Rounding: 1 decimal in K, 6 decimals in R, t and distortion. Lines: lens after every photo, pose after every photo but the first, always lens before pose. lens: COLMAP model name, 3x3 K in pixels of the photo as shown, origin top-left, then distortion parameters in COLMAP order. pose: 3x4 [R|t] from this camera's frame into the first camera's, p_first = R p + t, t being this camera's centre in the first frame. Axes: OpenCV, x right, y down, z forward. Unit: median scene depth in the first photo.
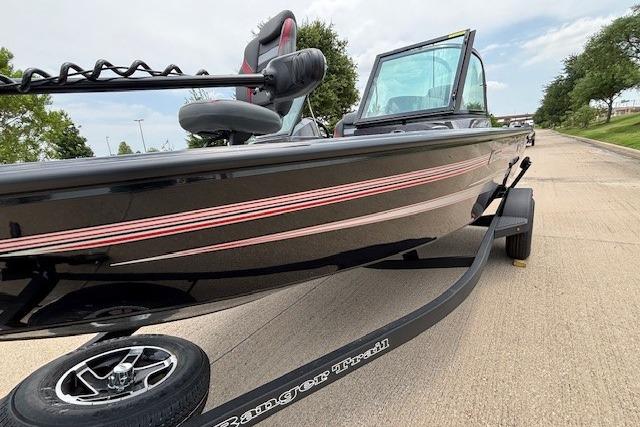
lens RADIAL K [[257.4, 0, 323.4], [0, 257.4, 209.7], [0, 0, 1]] dist [0.001765, 0.000601]
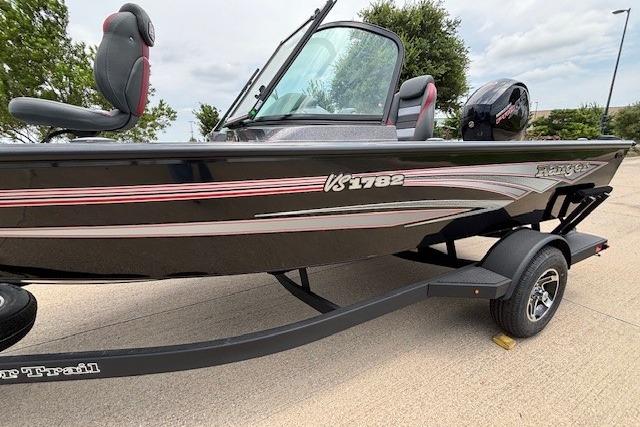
lens RADIAL K [[259.5, 0, 318.9], [0, 259.5, 213.0], [0, 0, 1]] dist [0.002943, 0.000352]
pose [[0.910452, 0.169185, -0.377430, 0.103582], [-0.156238, 0.985584, 0.064910, -0.016876], [0.382971, -0.000129, 0.923760, 0.039311]]
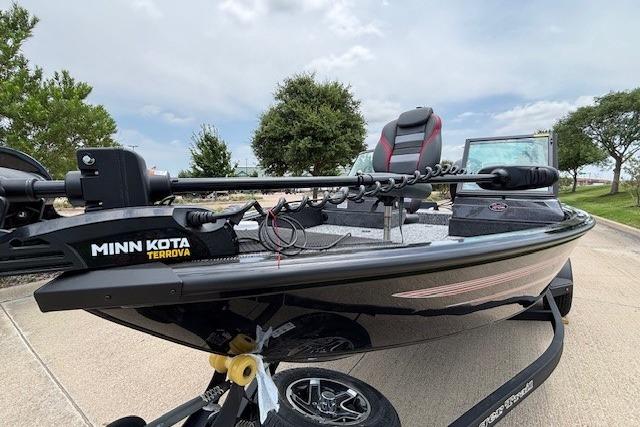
lens RADIAL K [[259.5, 0, 318.9], [0, 259.5, 213.0], [0, 0, 1]] dist [0.002943, 0.000352]
pose [[0.994363, 0.087150, 0.060386, -0.117341], [-0.077708, 0.986503, -0.144129, -0.002064], [-0.072131, 0.138625, 0.987715, -0.030926]]
